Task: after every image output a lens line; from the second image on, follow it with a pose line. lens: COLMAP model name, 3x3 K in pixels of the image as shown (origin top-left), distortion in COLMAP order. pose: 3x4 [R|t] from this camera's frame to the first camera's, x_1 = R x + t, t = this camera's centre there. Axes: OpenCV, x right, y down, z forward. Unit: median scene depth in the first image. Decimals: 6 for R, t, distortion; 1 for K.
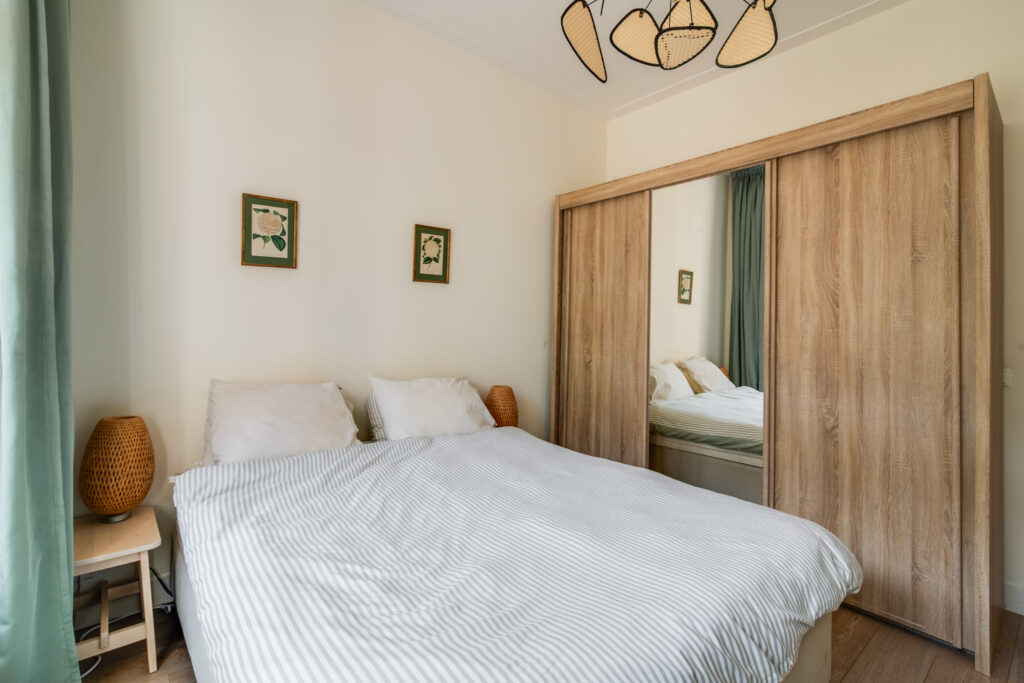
lens RADIAL K [[476.7, 0, 525.2], [0, 476.7, 323.4], [0, 0, 1]] dist [0.003112, 0.001160]
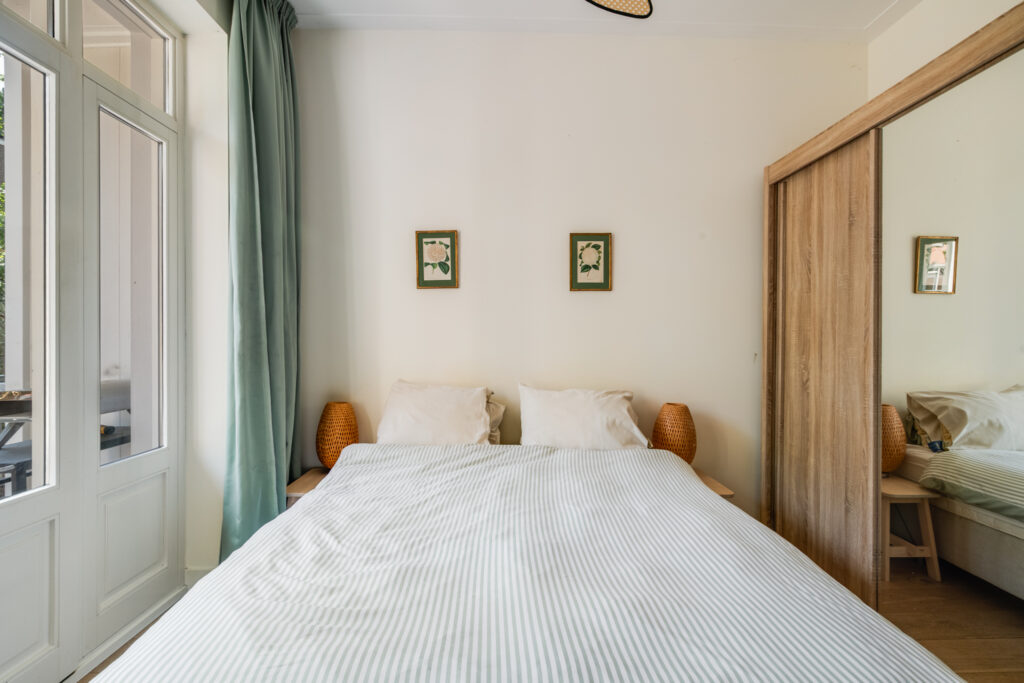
lens RADIAL K [[476.7, 0, 510.4], [0, 476.7, 341.8], [0, 0, 1]] dist [0.003112, 0.001160]
pose [[0.767236, -0.009158, -0.641300, 0.277579], [0.014816, 0.999884, 0.003447, 0.011021], [0.641194, -0.012146, 0.767283, 0.140420]]
